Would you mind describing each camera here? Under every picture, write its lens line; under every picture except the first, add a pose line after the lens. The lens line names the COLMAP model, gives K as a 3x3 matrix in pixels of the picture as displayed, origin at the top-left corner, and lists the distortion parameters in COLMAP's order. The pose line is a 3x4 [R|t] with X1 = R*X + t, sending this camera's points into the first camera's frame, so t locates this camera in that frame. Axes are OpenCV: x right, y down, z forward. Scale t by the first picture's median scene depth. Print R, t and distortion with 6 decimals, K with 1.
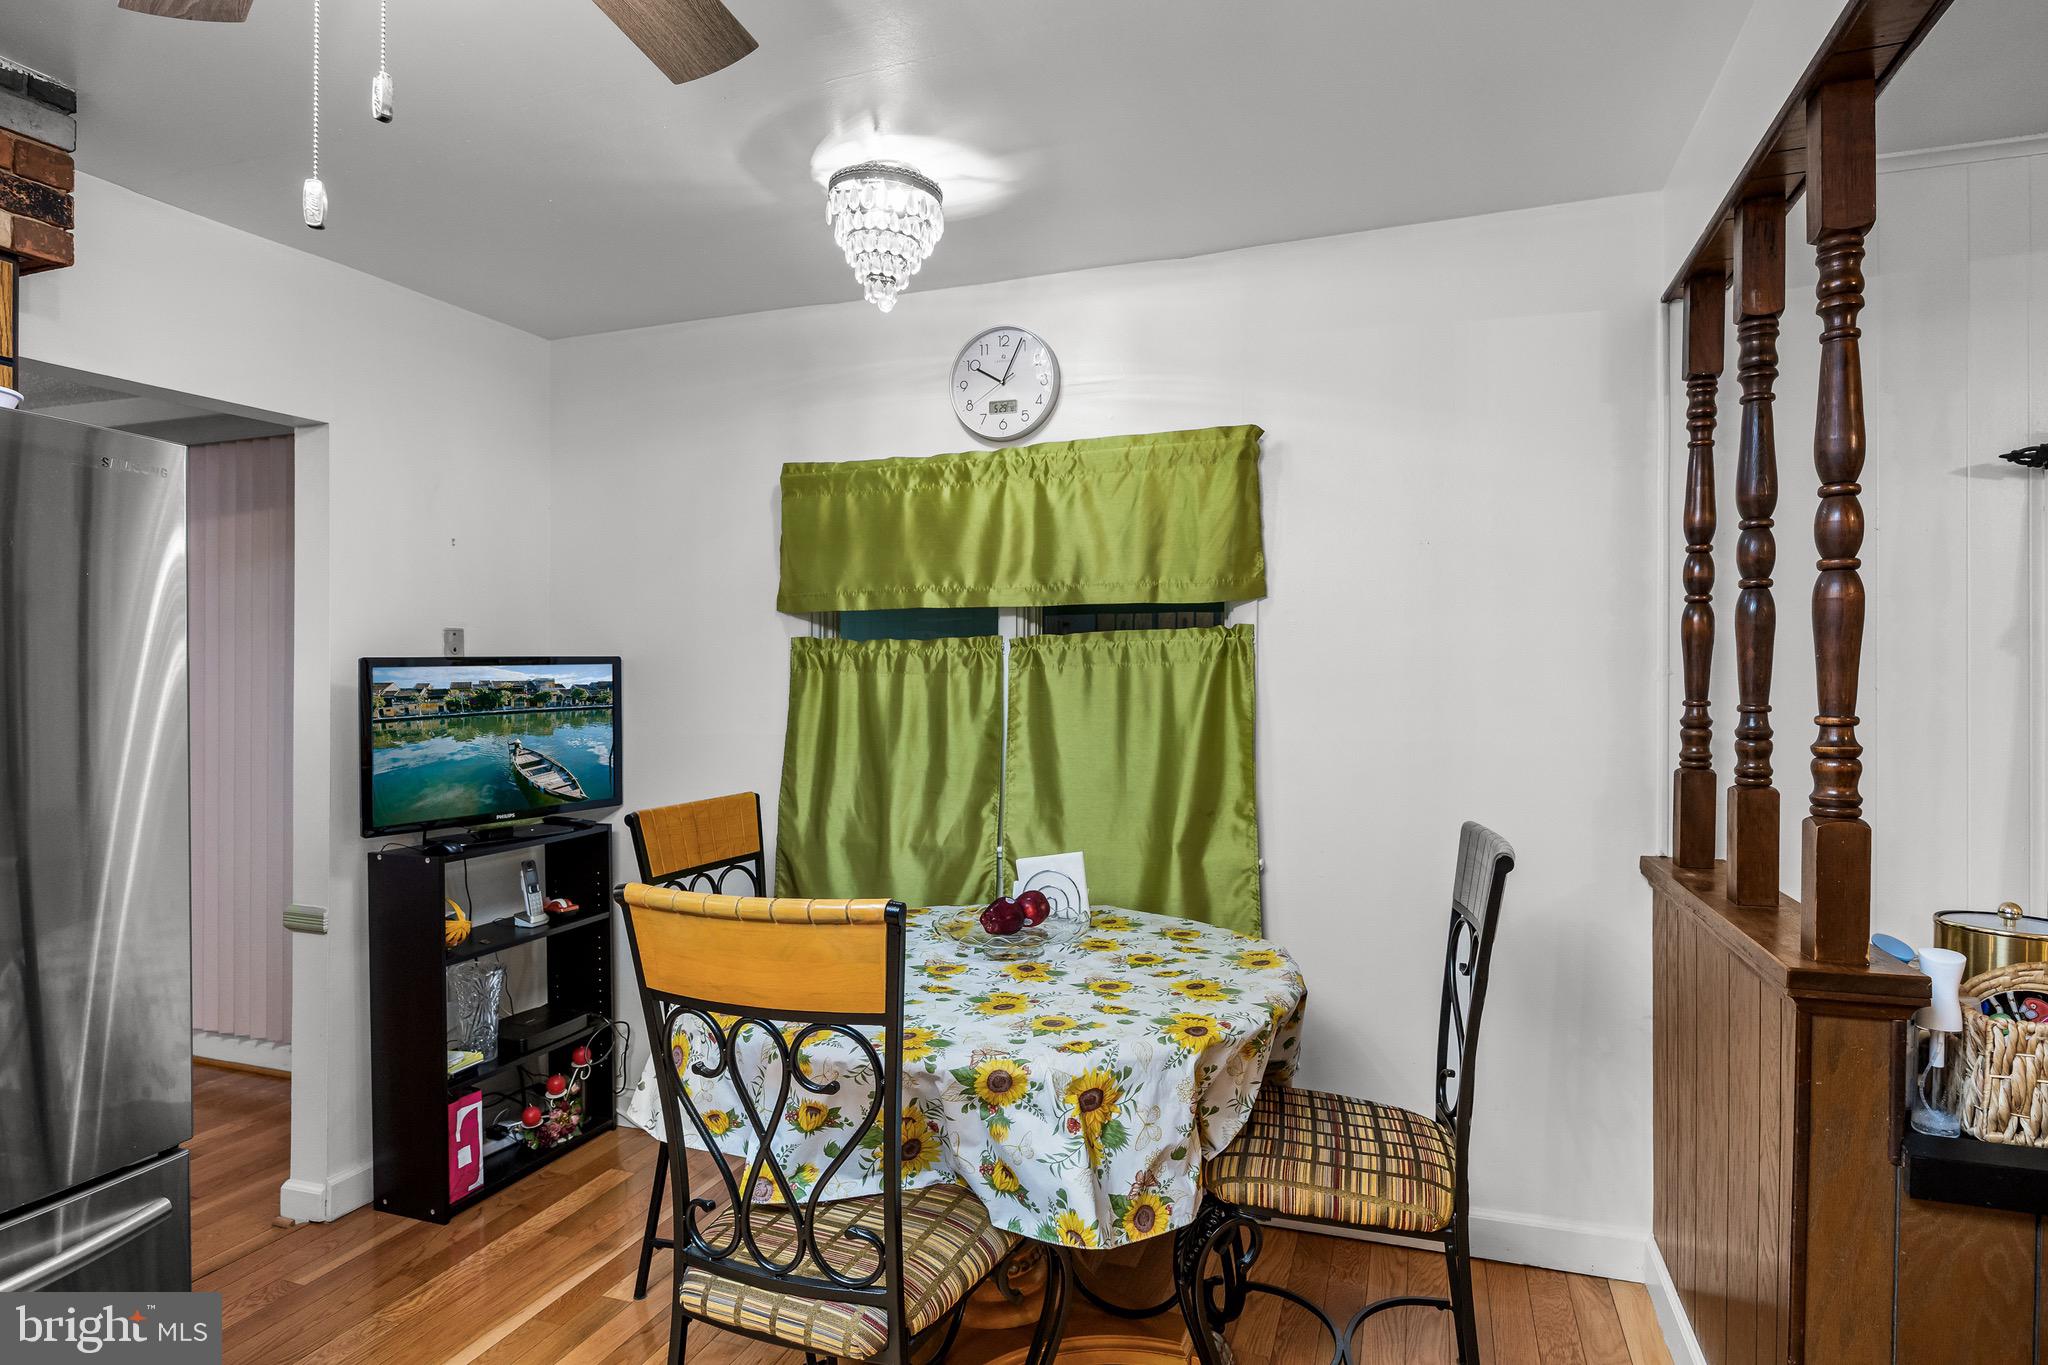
lens RADIAL K [[1165.4, 0, 1021.8], [0, 1165.4, 685.4], [0, 0, 1]] dist [-0.000758, -0.000155]
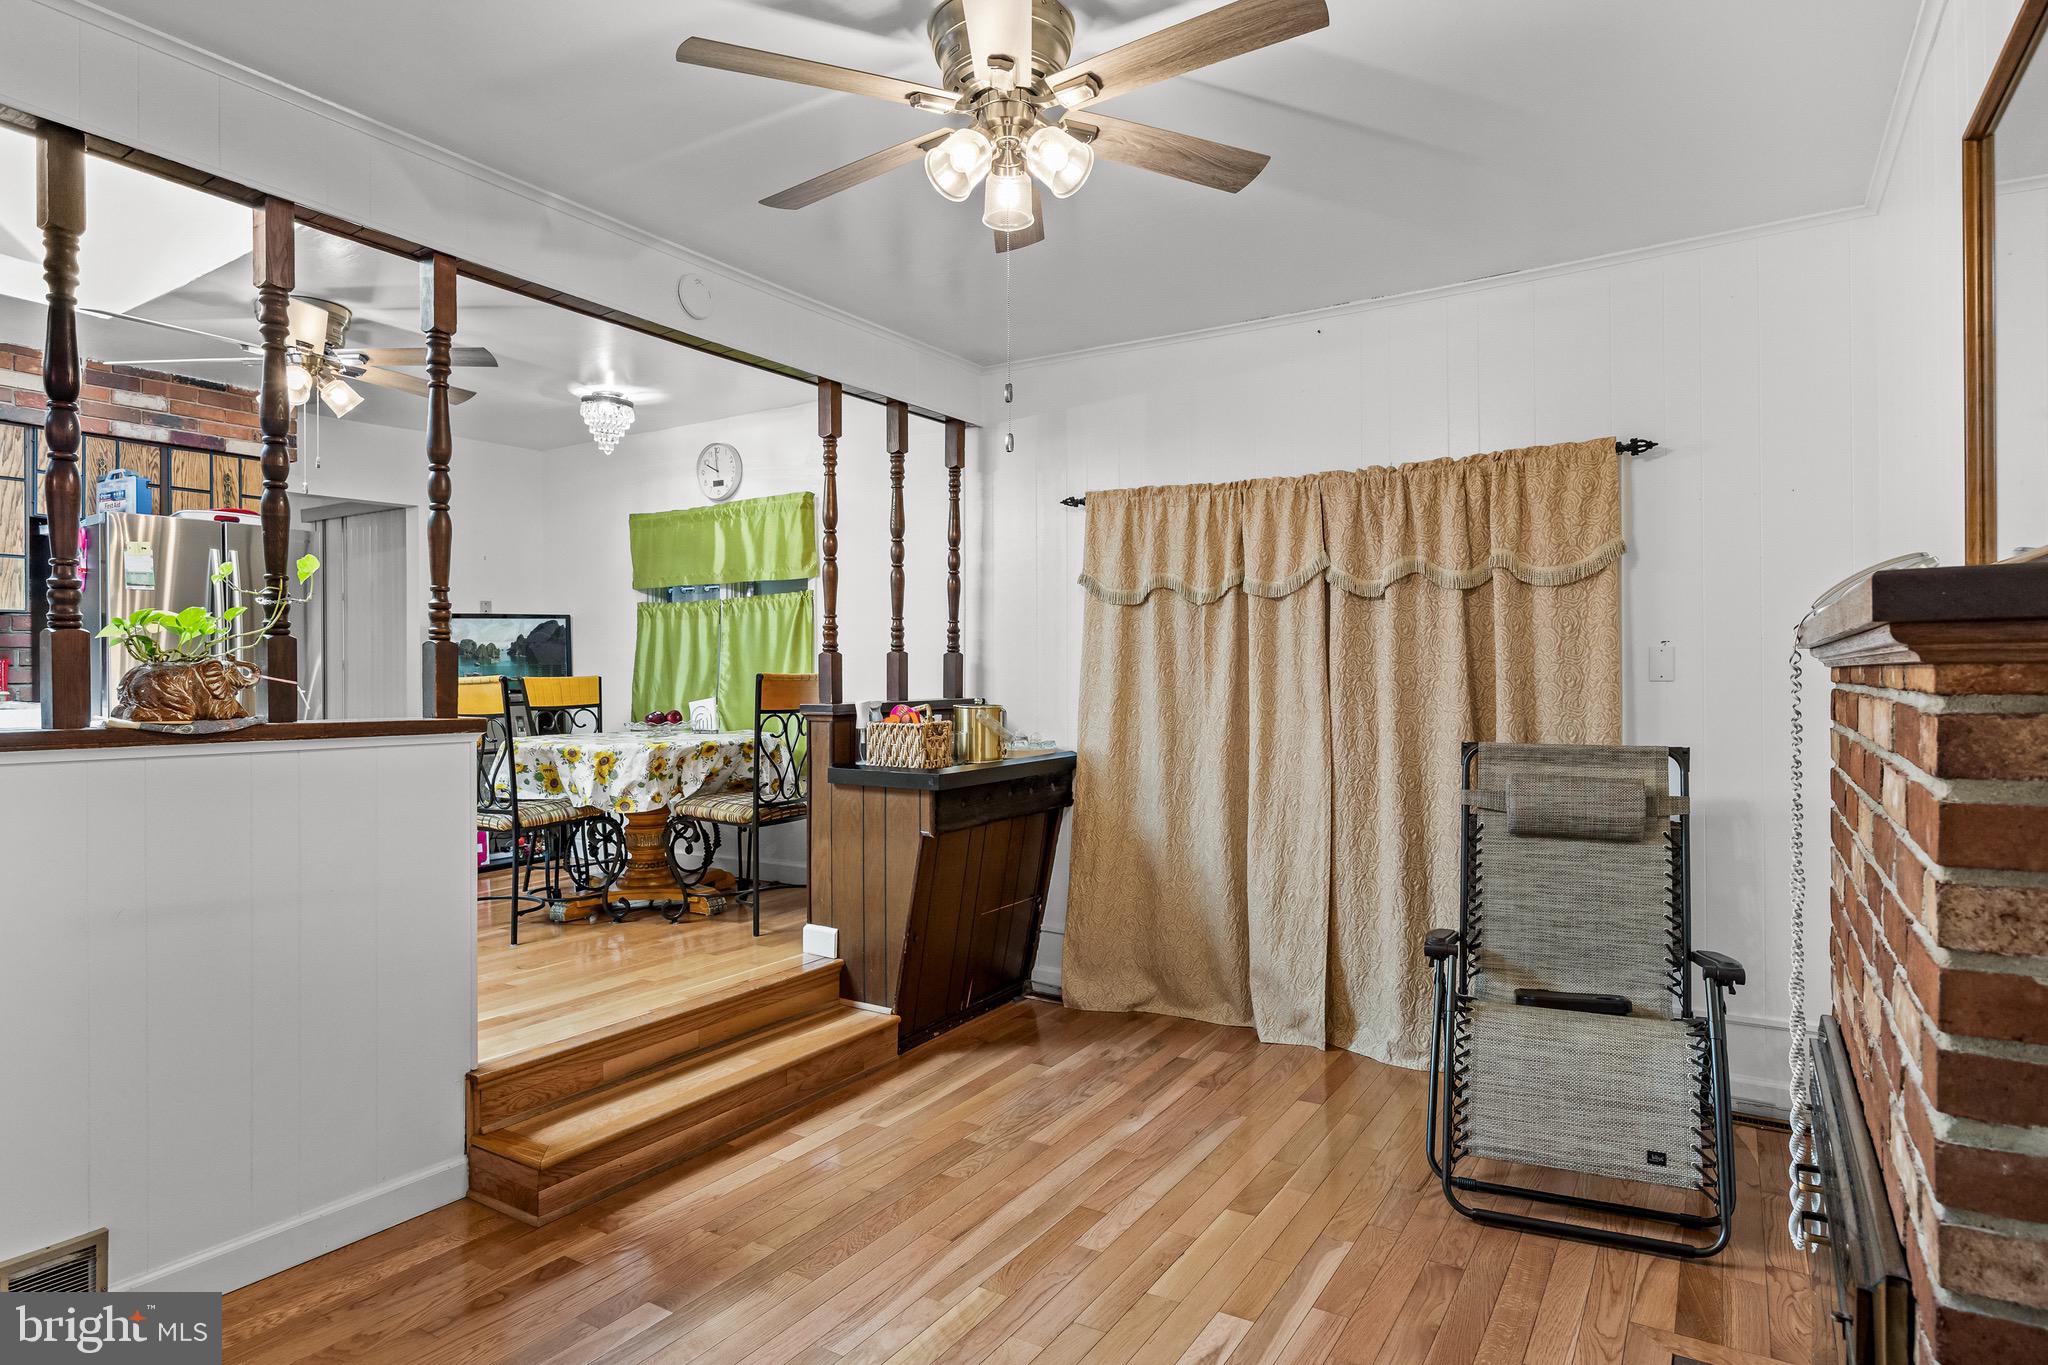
lens RADIAL K [[1165.4, 0, 1025.3], [0, 1165.4, 677.7], [0, 0, 1]] dist [-0.000758, -0.000155]
pose [[0.976012, -0.002914, -0.217698, 1.172893], [0.003670, 0.999989, 0.003070, 0.112754], [0.217686, -0.003795, 0.976011, -1.052558]]
